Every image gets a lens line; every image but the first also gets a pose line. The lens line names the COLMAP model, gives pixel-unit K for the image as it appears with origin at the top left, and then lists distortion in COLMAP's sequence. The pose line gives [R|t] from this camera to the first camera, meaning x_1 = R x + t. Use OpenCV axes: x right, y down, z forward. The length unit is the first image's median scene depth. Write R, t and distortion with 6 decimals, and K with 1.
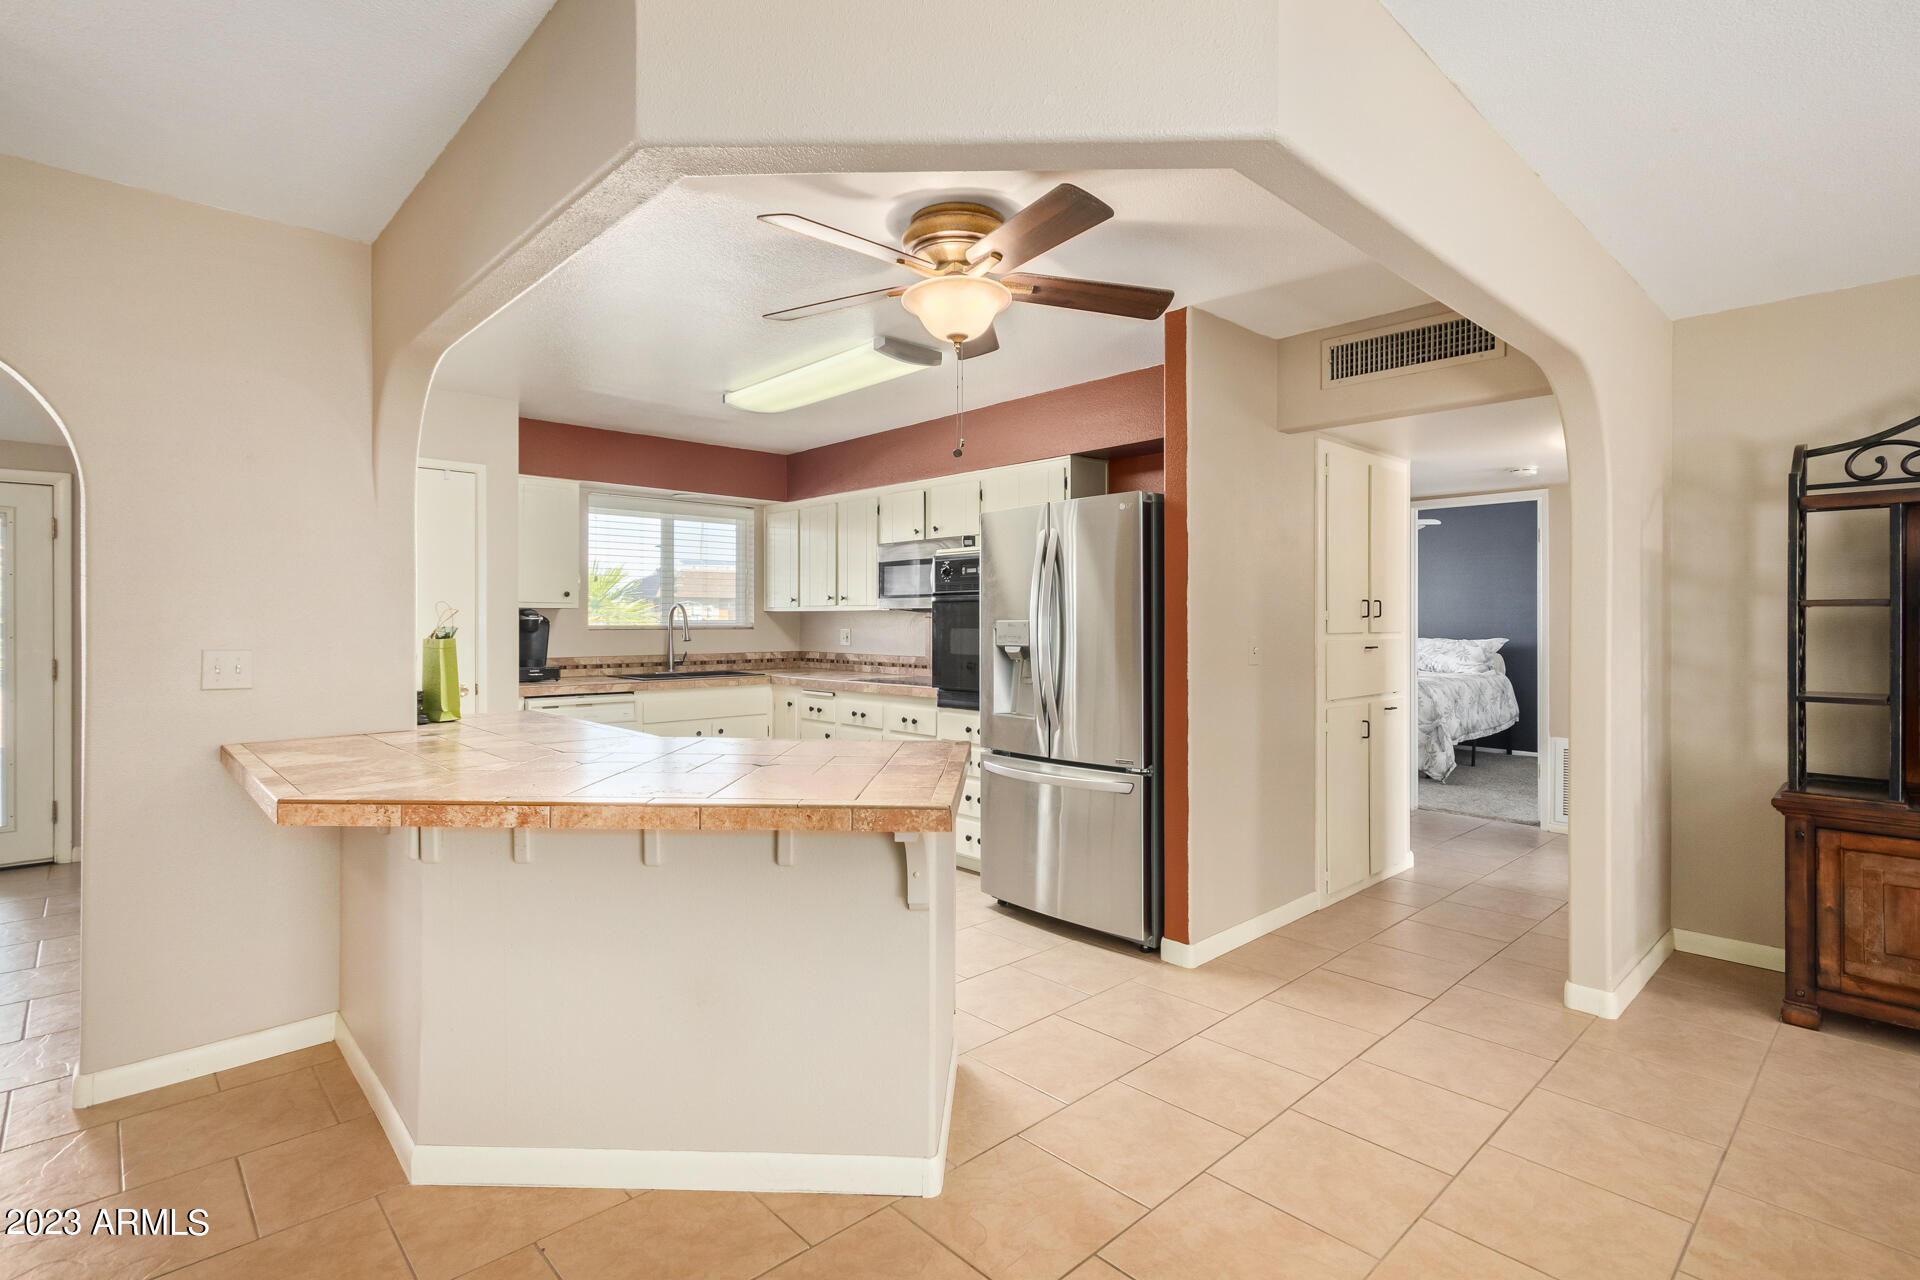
lens RADIAL K [[927.7, 0, 960.0], [0, 927.7, 640.0], [0, 0, 1]] dist [0.000508, 0.000205]
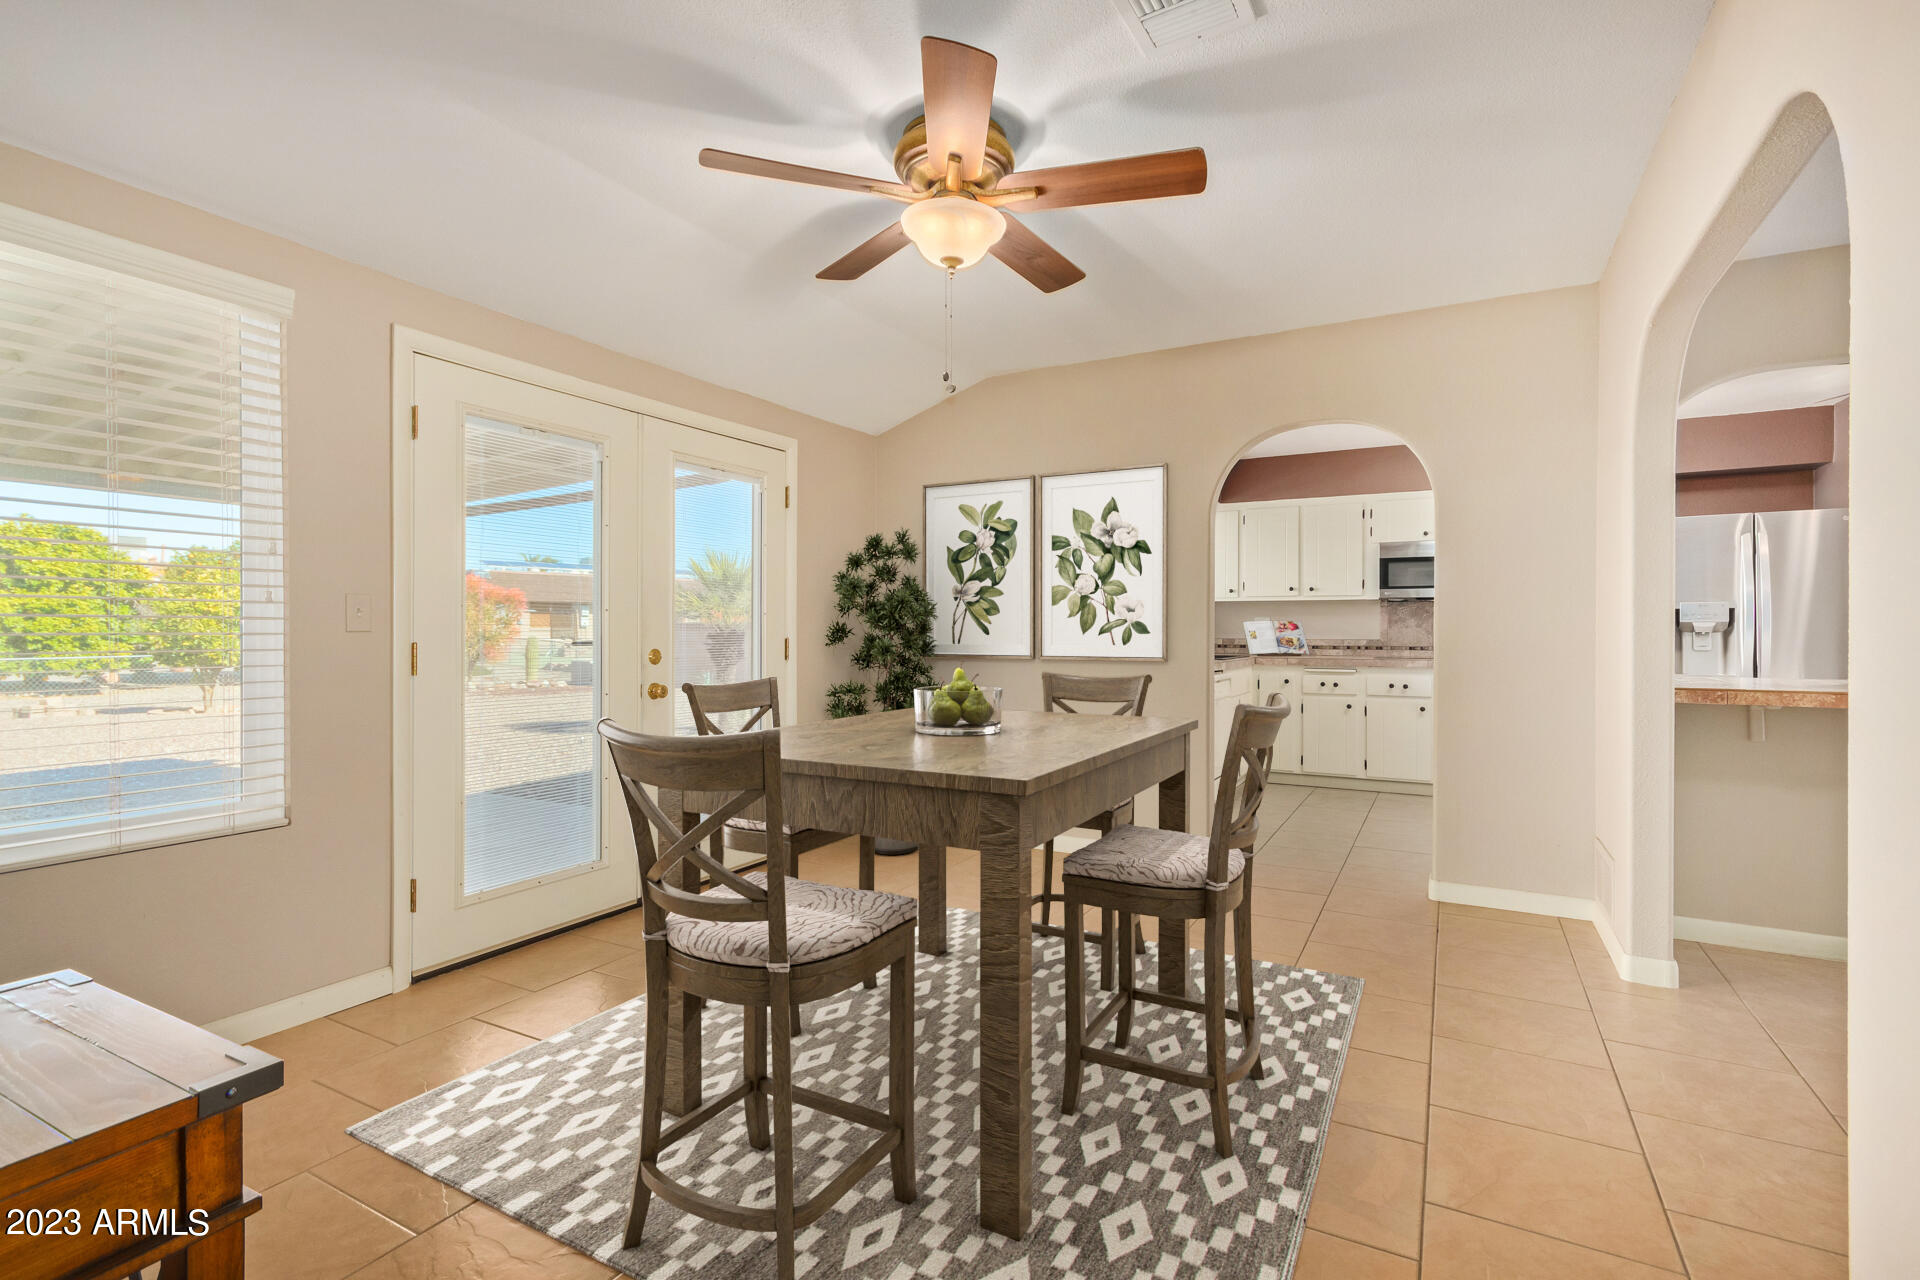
lens RADIAL K [[891.5, 0, 964.4], [0, 891.5, 637.3], [0, 0, 1]] dist [0.001102, 0.000868]
pose [[0.948982, -0.000459, 0.315329, -0.876589], [0.004478, 0.999918, -0.012019, 0.025825], [-0.315298, 0.012818, 0.948906, 0.083170]]
